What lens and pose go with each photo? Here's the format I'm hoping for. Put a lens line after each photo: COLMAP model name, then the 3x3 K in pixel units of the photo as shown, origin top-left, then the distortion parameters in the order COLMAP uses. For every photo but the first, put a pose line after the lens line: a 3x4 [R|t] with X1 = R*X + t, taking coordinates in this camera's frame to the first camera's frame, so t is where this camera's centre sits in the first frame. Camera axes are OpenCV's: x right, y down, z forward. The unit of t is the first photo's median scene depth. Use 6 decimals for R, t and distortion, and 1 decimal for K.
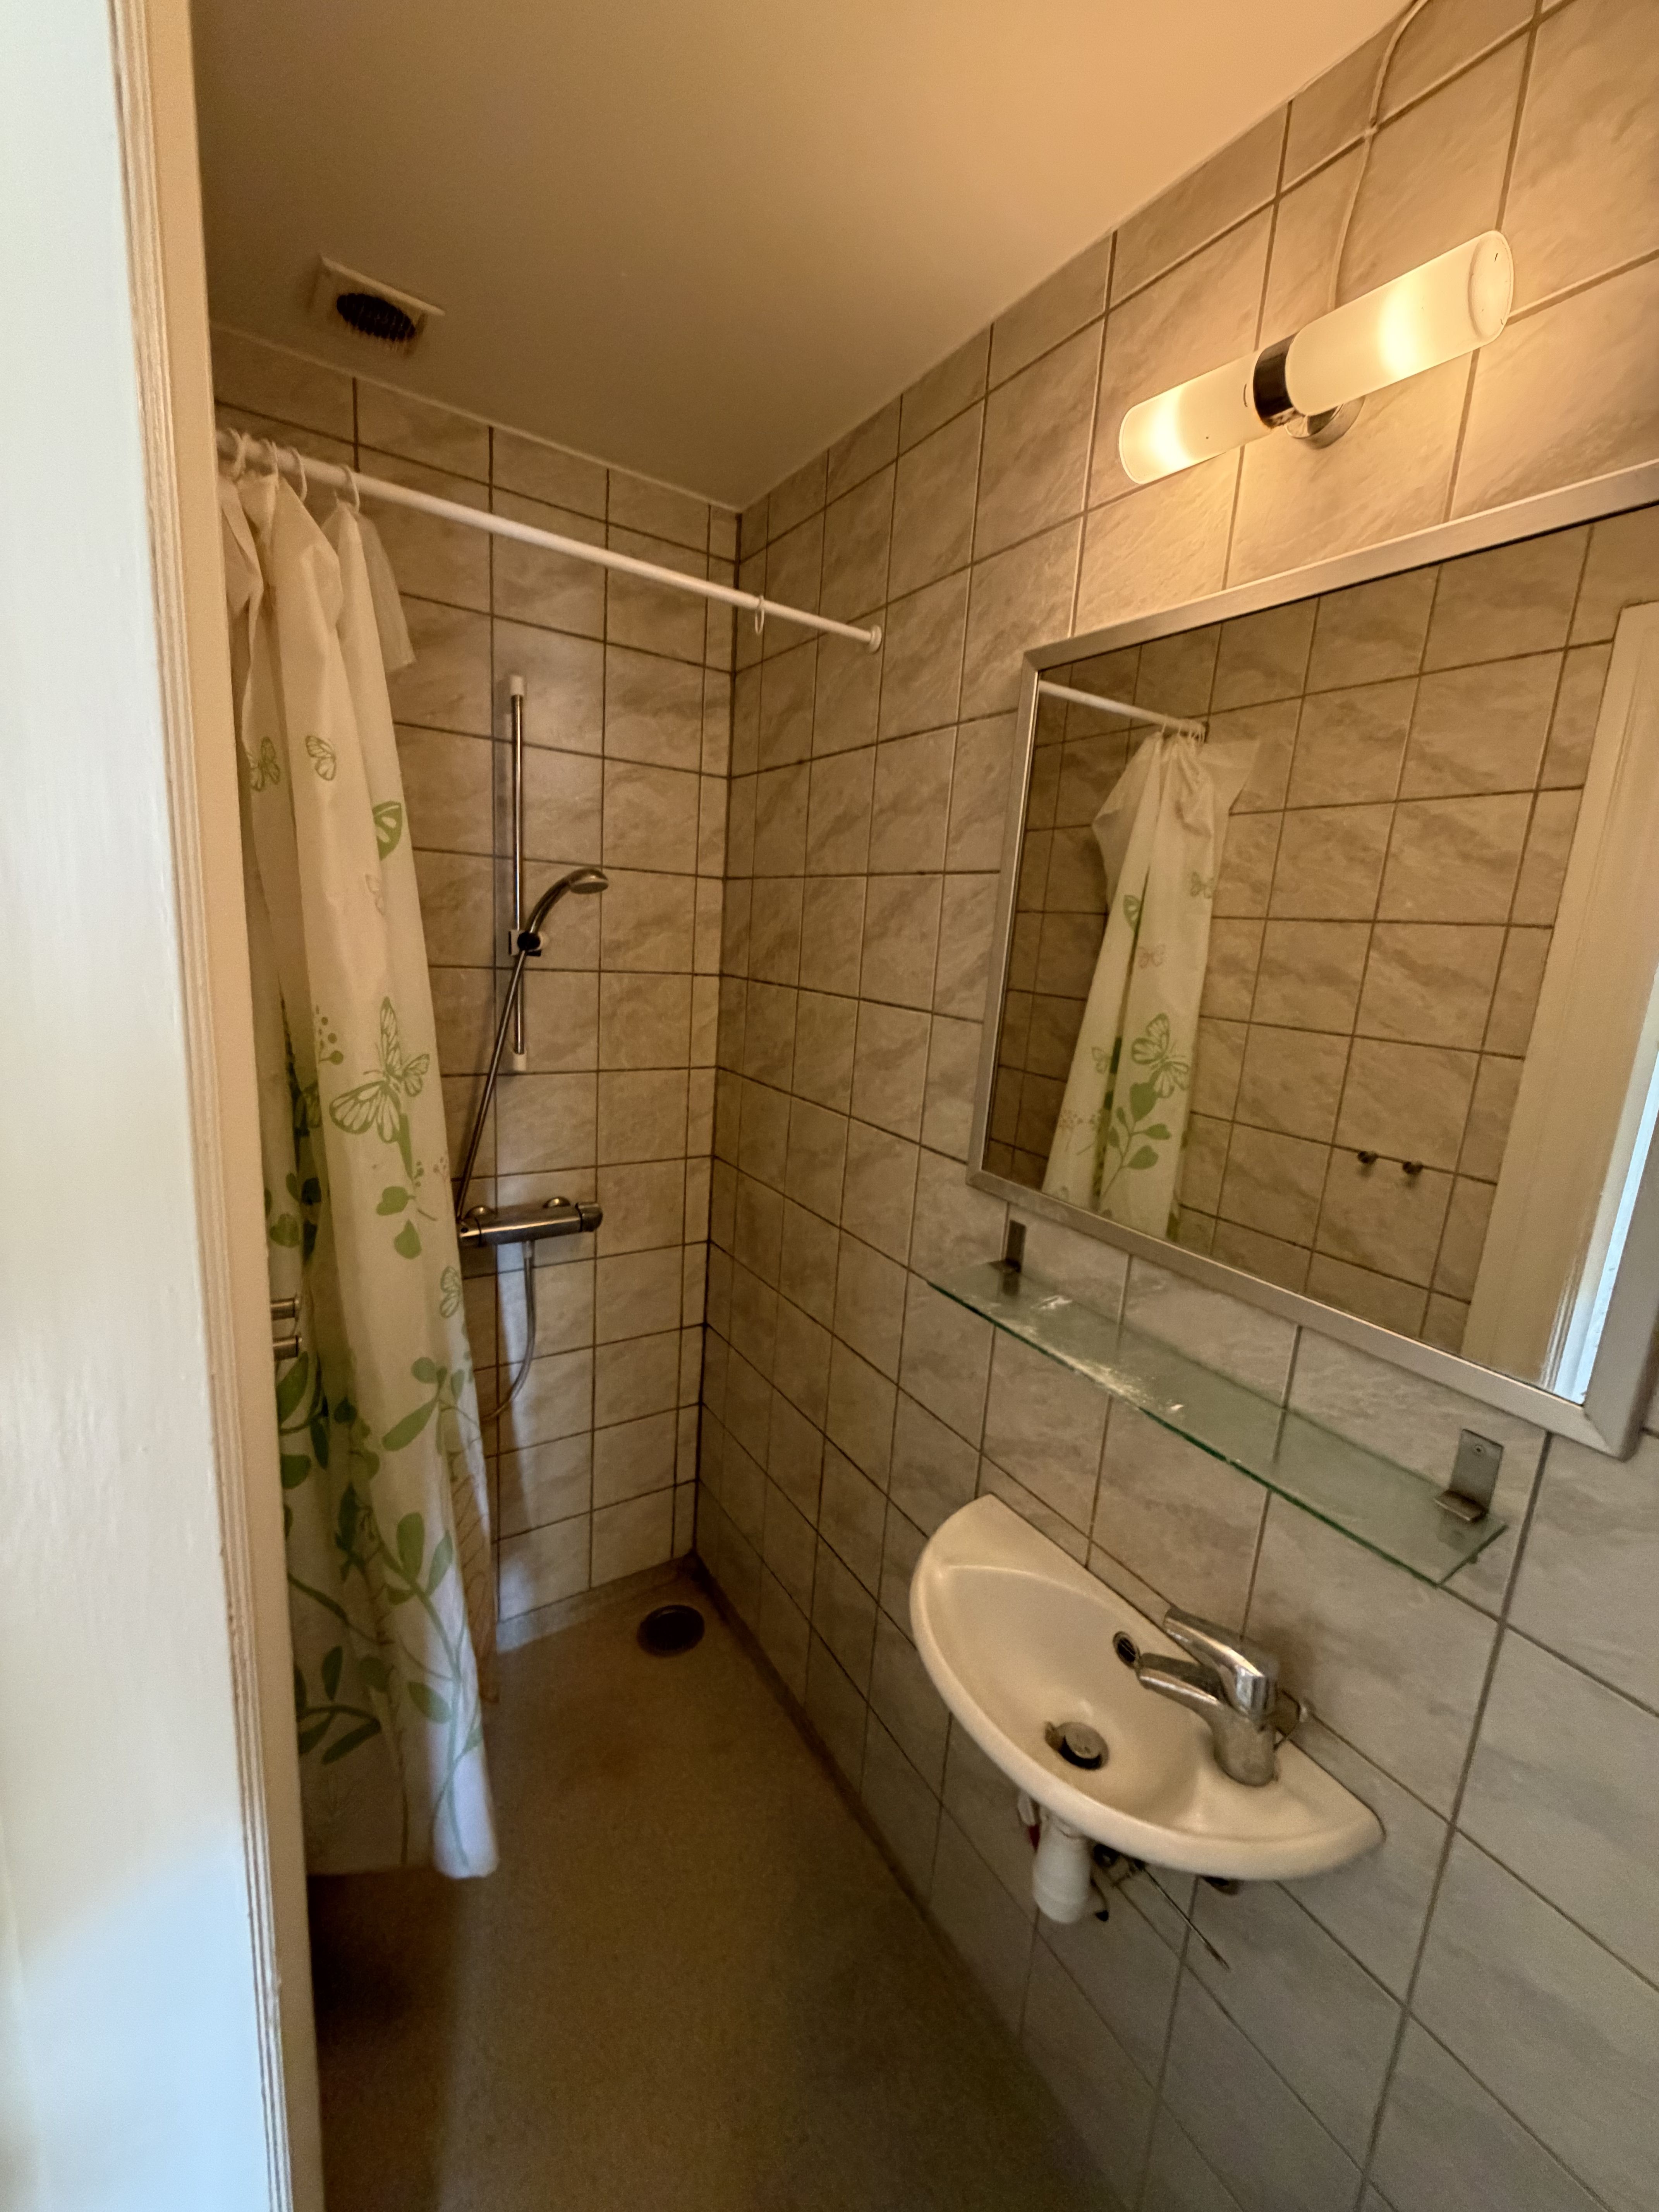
lens RADIAL K [[883.2, 0, 830.9], [0, 883.2, 1100.3], [0, 0, 1]] dist [-0.003161, 0.001089]
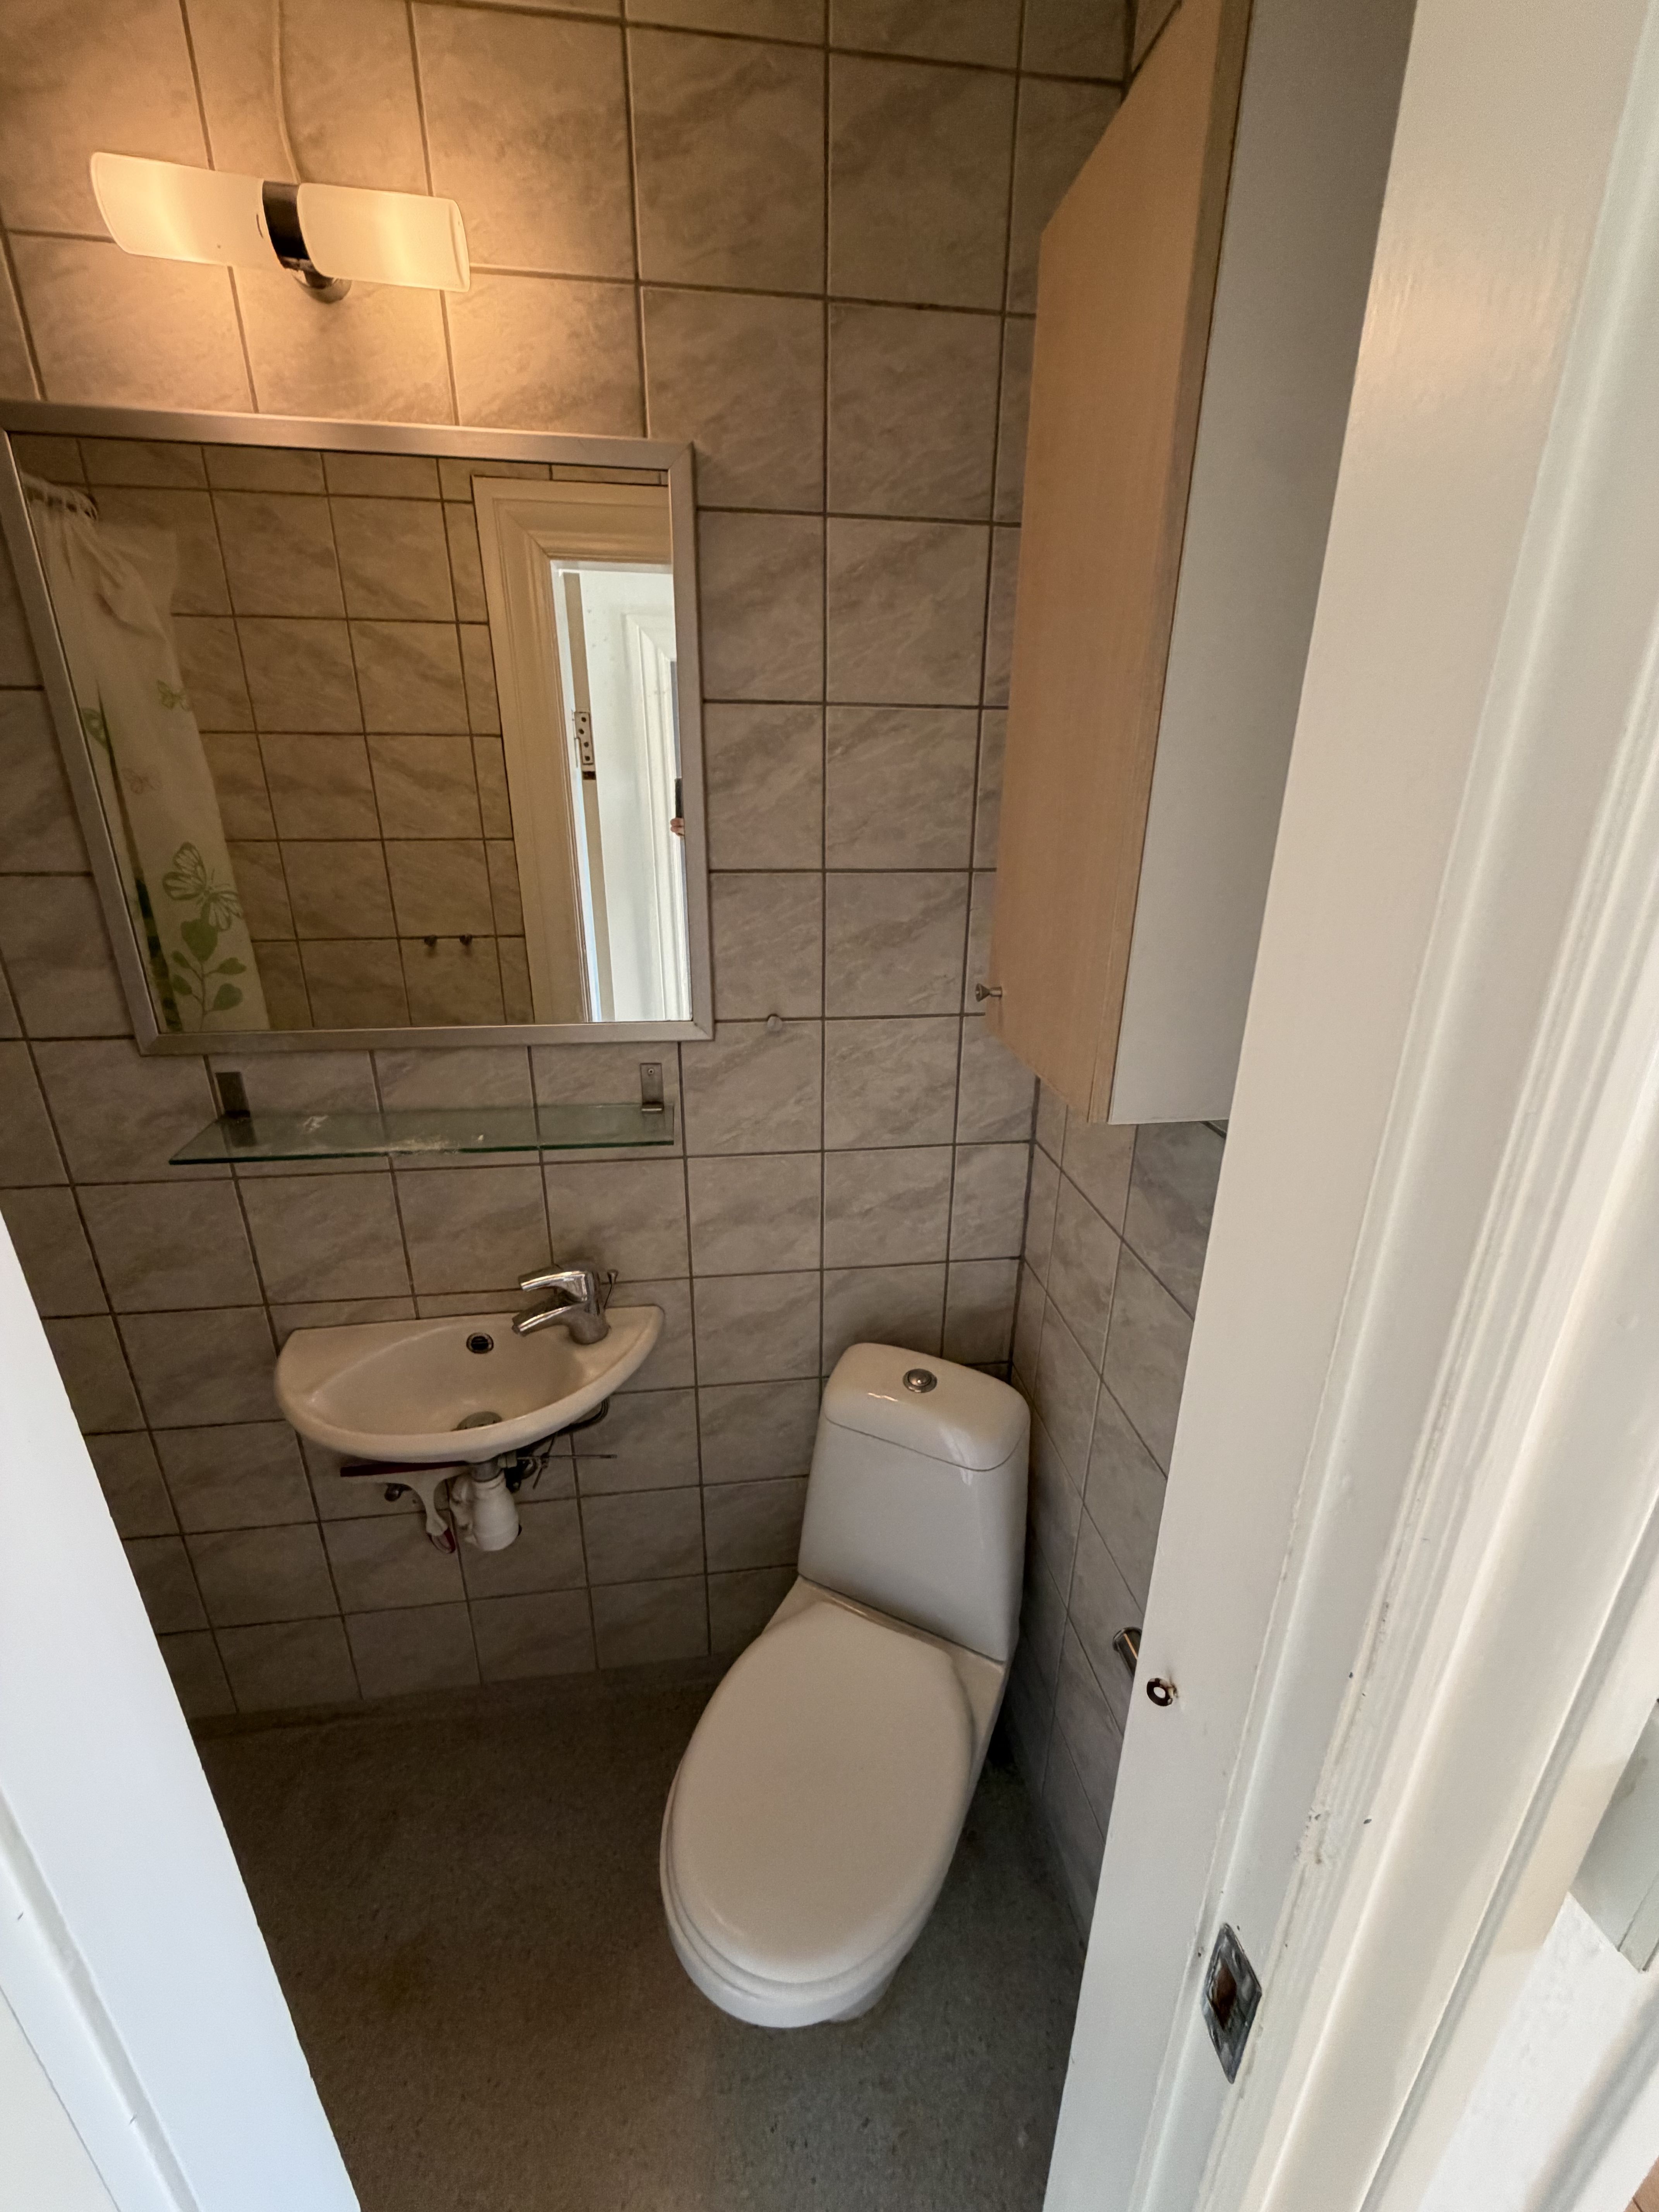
lens RADIAL K [[883.2, 0, 831.1], [0, 883.2, 1103.8], [0, 0, 1]] dist [-0.003161, 0.001089]
pose [[0.409348, -0.375937, 0.831328, -0.303034], [0.194277, 0.926185, 0.323169, -0.013901], [-0.891454, 0.029219, 0.452168, -0.039180]]
